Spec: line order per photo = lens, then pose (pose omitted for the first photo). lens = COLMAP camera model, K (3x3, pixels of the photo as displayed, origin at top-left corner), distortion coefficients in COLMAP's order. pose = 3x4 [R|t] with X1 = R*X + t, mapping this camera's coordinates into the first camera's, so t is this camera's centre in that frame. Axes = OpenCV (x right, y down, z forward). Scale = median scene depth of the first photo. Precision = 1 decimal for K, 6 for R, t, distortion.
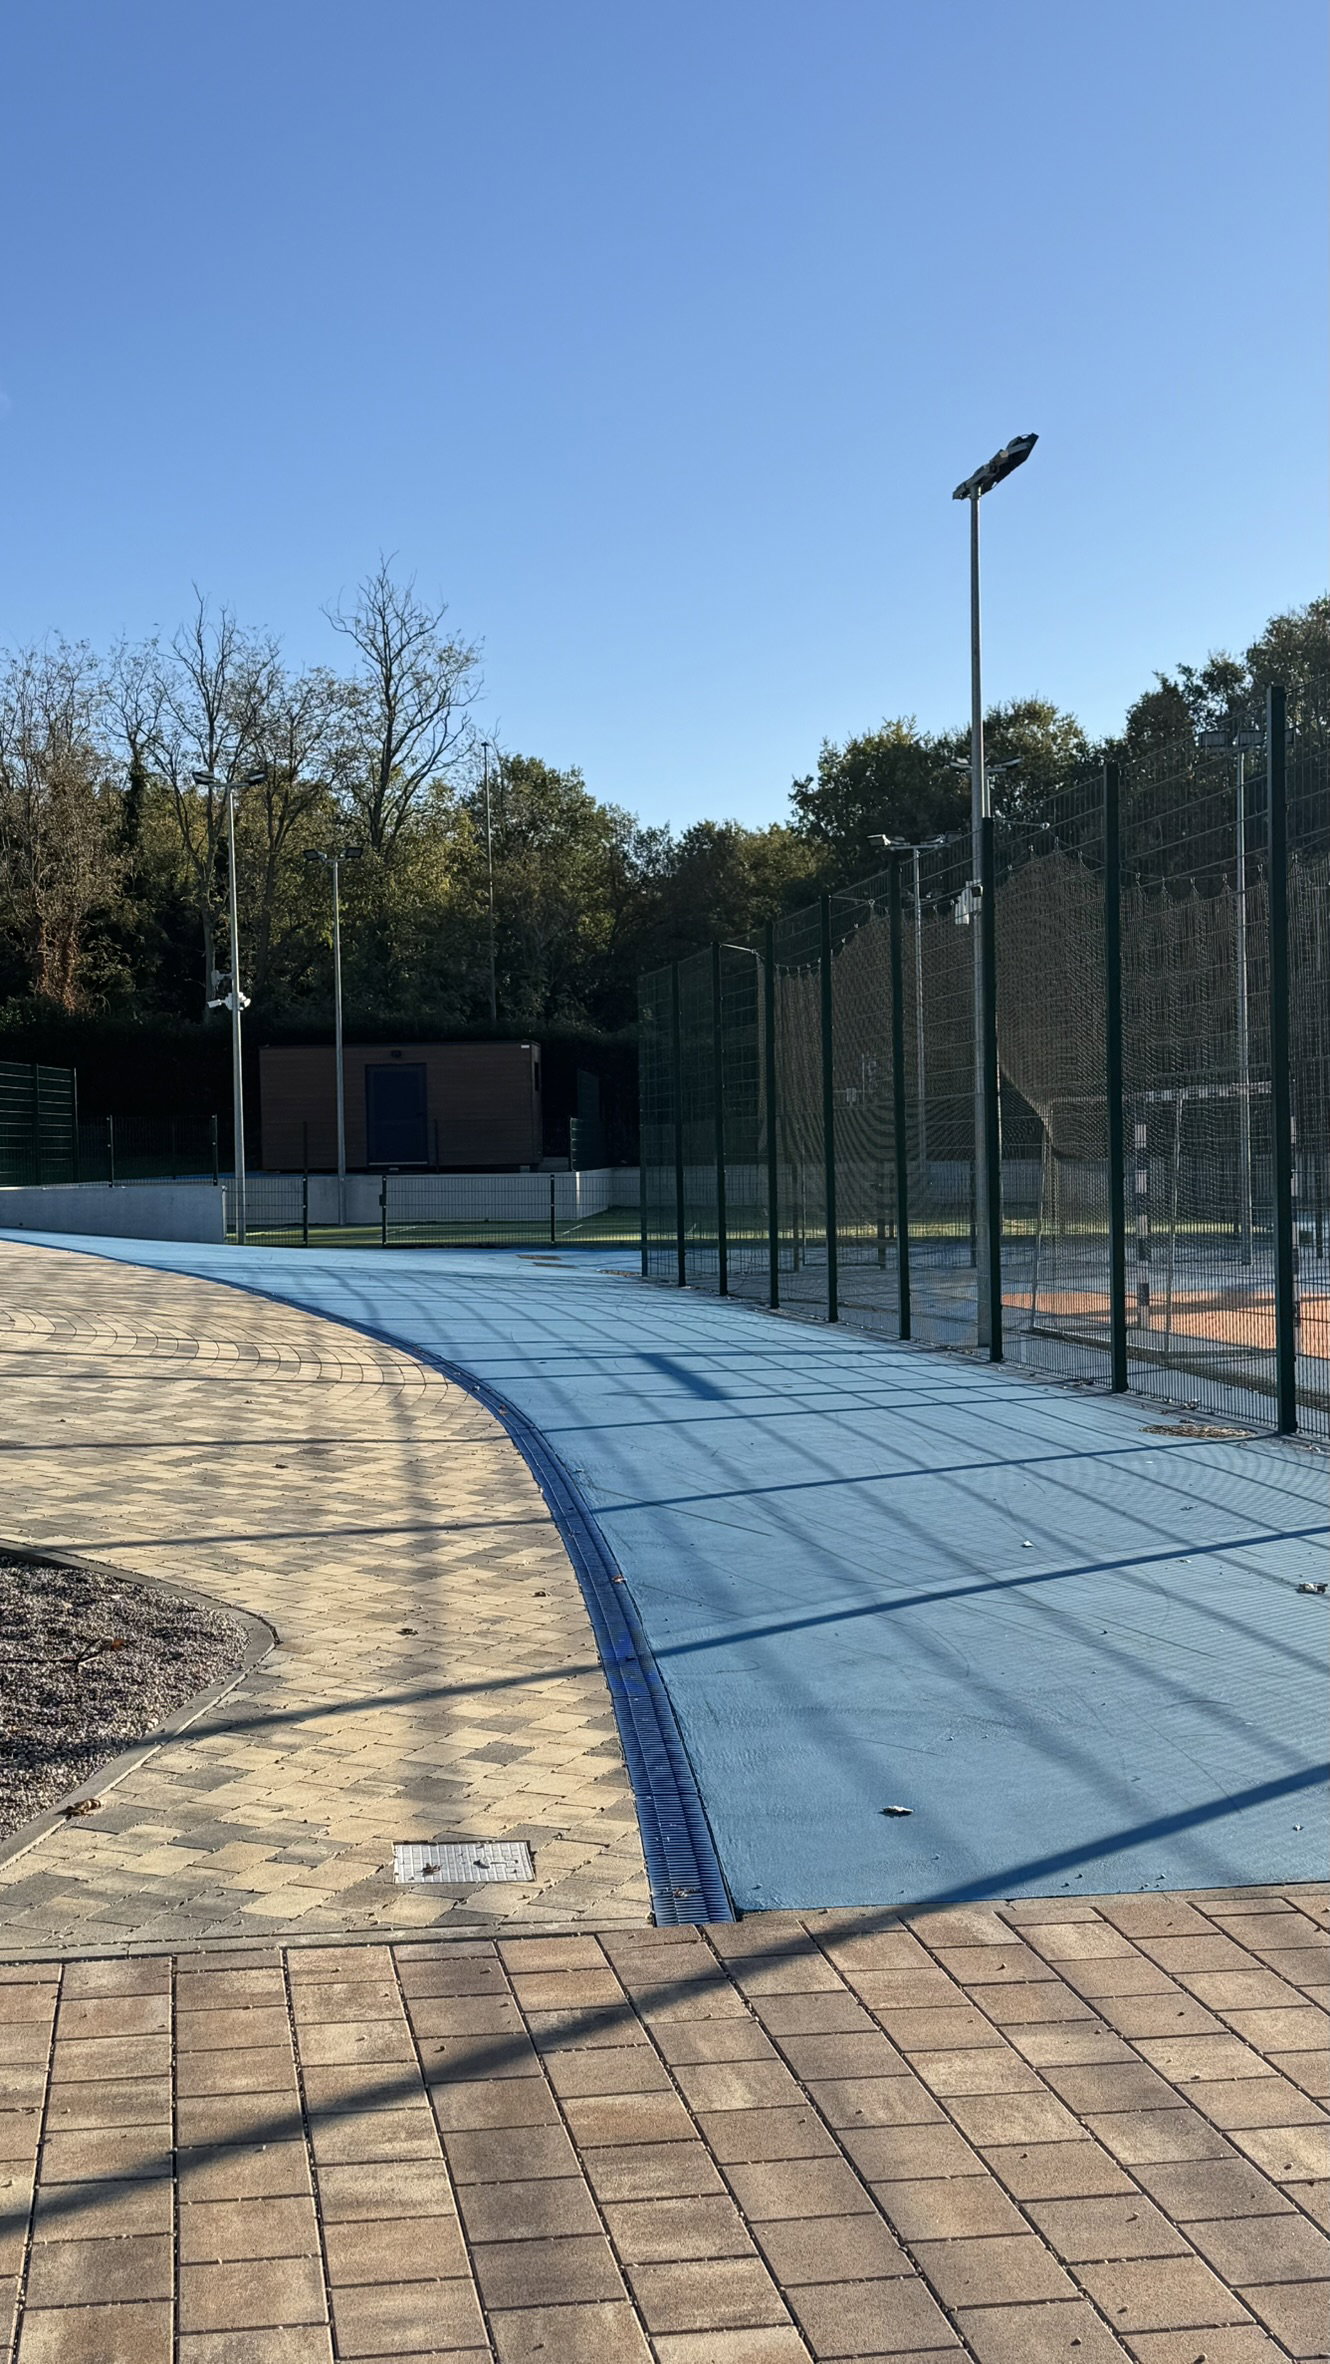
lens RADIAL K [[2544.9, 0, 665.0], [0, 2544.9, 1182.0], [0, 0, 1]] dist [0.219412, -0.385544]
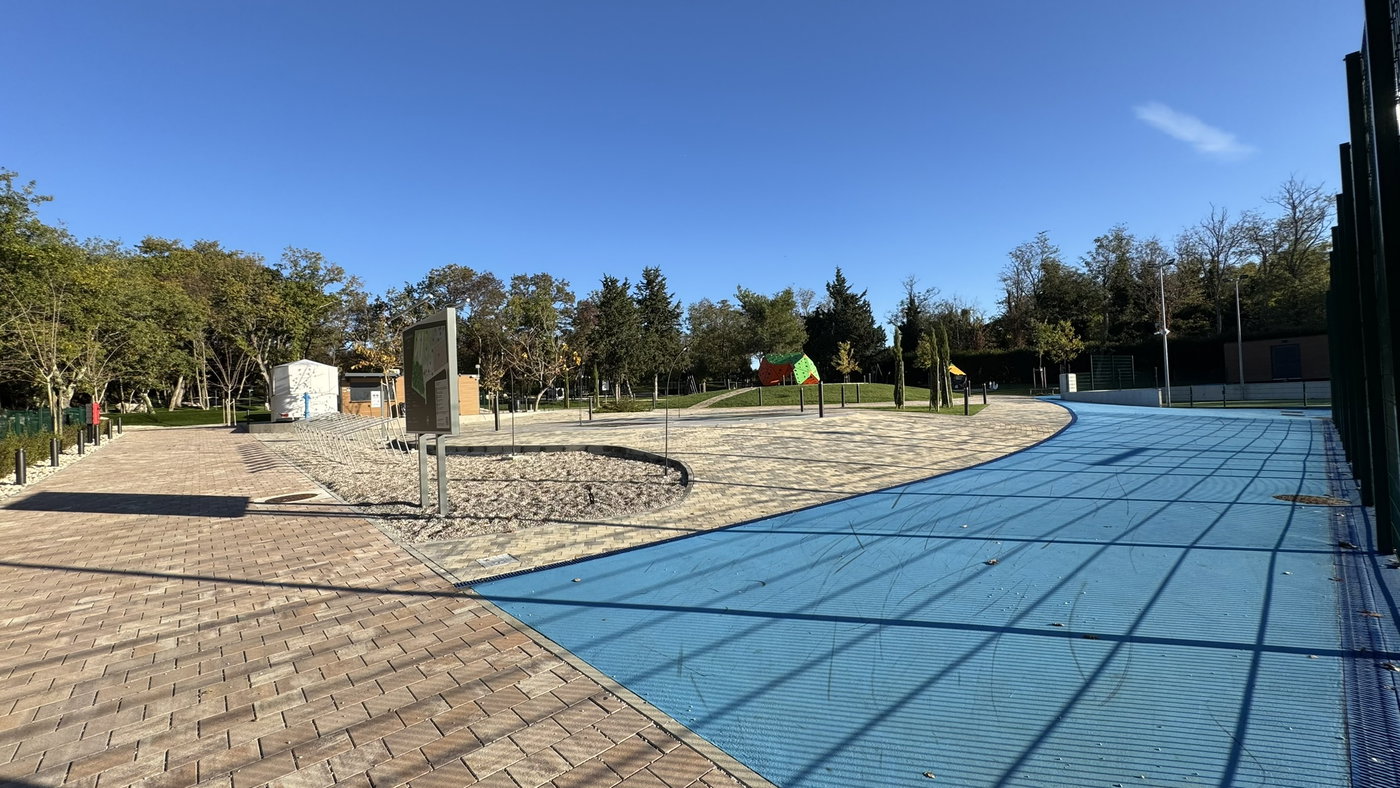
lens RADIAL K [[568.0, 0, 700.0], [0, 568.0, 394.0], [0, 0, 1]] dist [0.007501, -0.000026]
pose [[0.522257, -0.014376, -0.852667, 0.116008], [0.019899, 0.999791, -0.004668, -0.000483], [0.852556, -0.014529, 0.522434, 0.101197]]
